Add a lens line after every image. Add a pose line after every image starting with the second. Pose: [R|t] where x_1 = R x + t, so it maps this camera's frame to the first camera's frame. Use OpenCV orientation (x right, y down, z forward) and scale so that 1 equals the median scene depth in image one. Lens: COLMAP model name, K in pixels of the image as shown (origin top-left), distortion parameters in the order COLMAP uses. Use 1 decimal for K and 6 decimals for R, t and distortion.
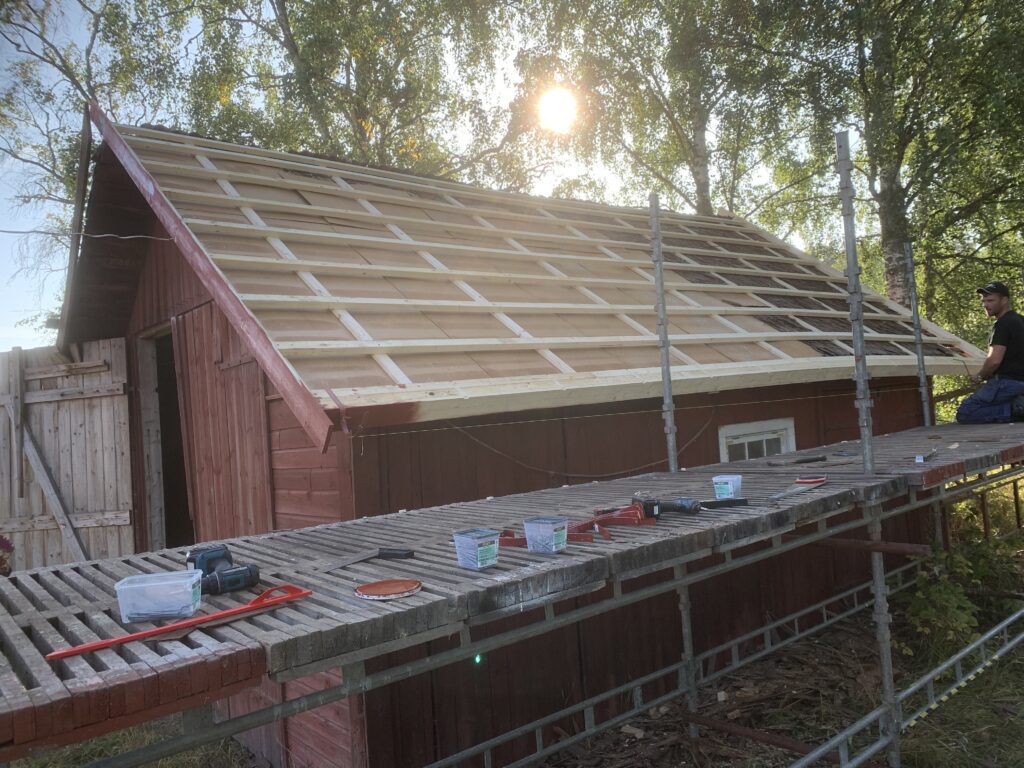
lens RADIAL K [[770.6, 0, 496.9], [0, 770.6, 380.8], [0, 0, 1]] dist [0.034377, -0.029695]
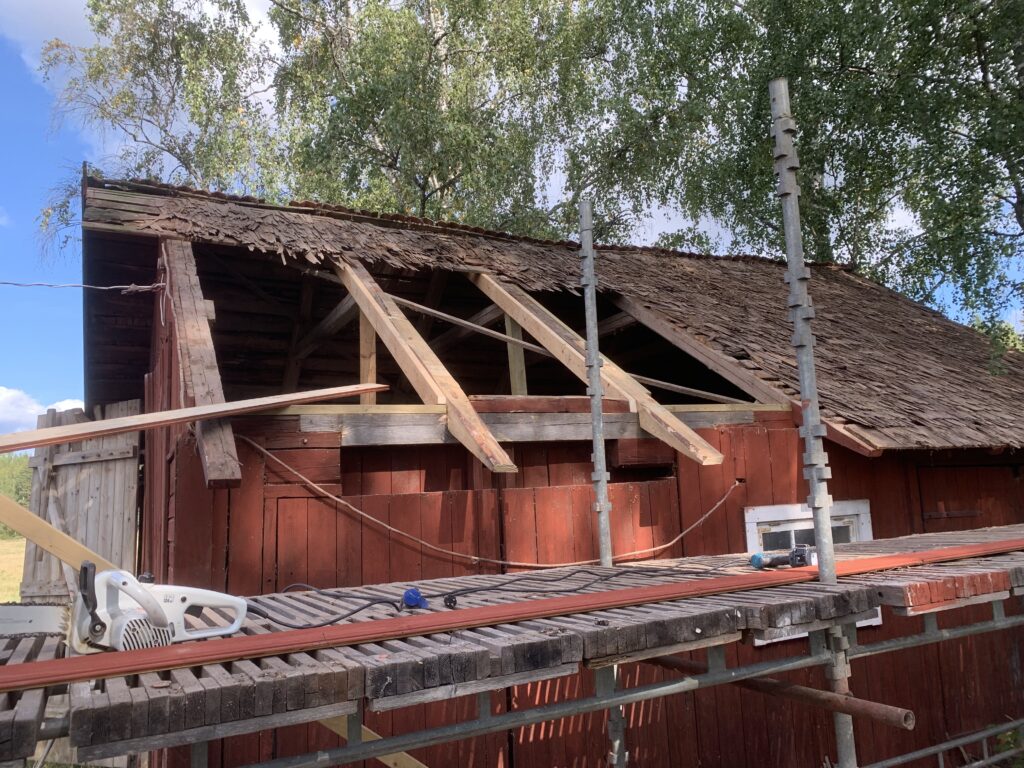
lens RADIAL K [[770.6, 0, 496.9], [0, 770.6, 380.8], [0, 0, 1]] dist [0.034377, -0.029695]
pose [[0.974755, -0.006887, -0.223171, 0.175981], [-0.015586, 0.994987, -0.098780, 0.010616], [0.222733, 0.099765, 0.969761, 0.148501]]
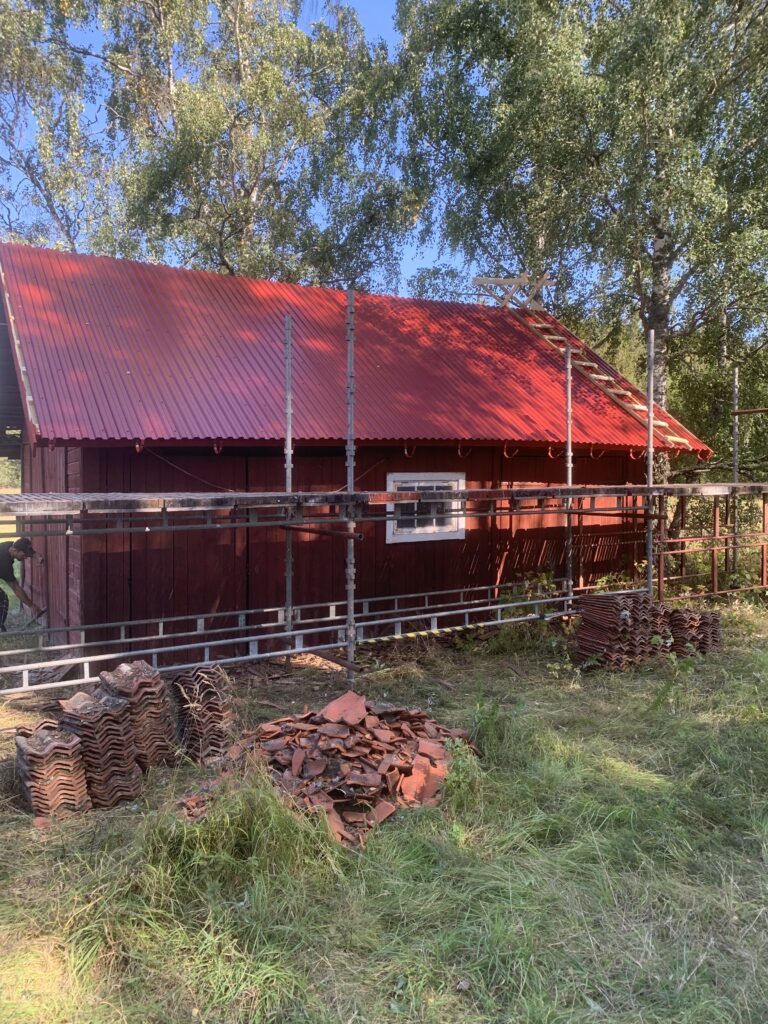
lens RADIAL K [[770.6, 0, 382.7], [0, 770.6, 505.9], [0, 0, 1]] dist [0.034377, -0.029695]
pose [[0.986473, 0.070181, -0.148138, 0.396851], [-0.057519, 0.994450, 0.088100, -0.004134], [0.153498, -0.078388, 0.985035, -0.326866]]
